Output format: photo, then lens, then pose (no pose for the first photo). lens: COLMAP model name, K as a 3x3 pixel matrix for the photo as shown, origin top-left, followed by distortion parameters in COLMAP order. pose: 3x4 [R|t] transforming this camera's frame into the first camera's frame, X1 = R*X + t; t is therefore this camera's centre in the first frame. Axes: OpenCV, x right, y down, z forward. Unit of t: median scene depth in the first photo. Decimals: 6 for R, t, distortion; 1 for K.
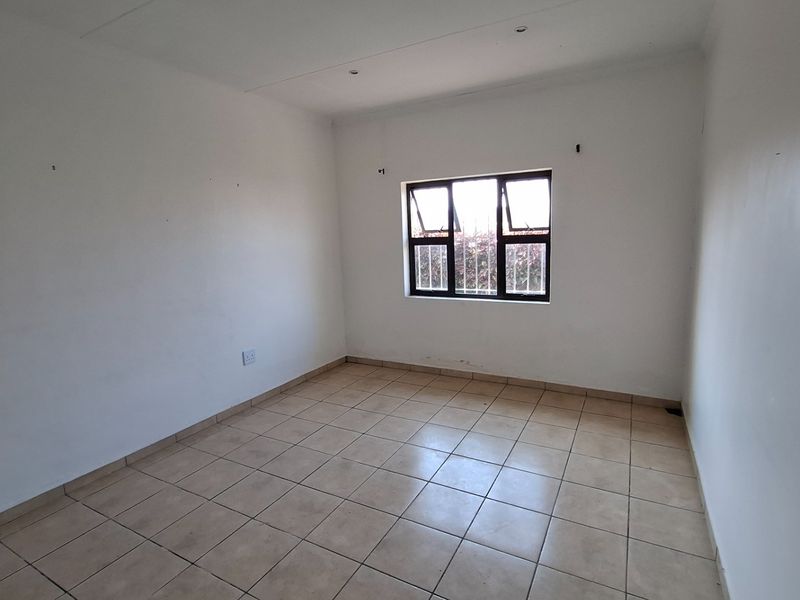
lens RADIAL K [[422.1, 0, 396.0], [0, 422.1, 305.1], [0, 0, 1]] dist [-0.004755, 0.001524]
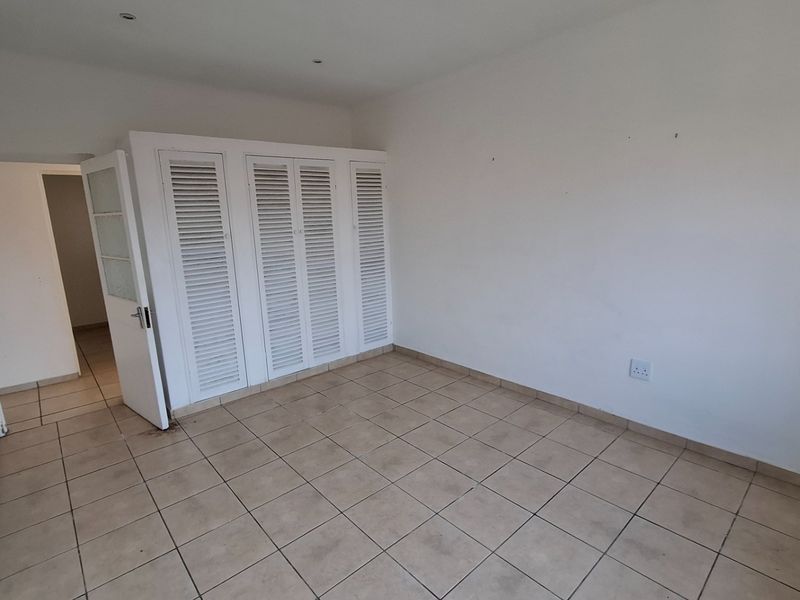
lens RADIAL K [[422.1, 0, 395.3], [0, 422.1, 300.7], [0, 0, 1]] dist [-0.004755, 0.001524]
pose [[-0.333804, 0.234375, -0.913041, 0.564185], [-0.119945, 0.950163, 0.287756, -0.192448], [0.934980, 0.205569, -0.289056, 0.993211]]
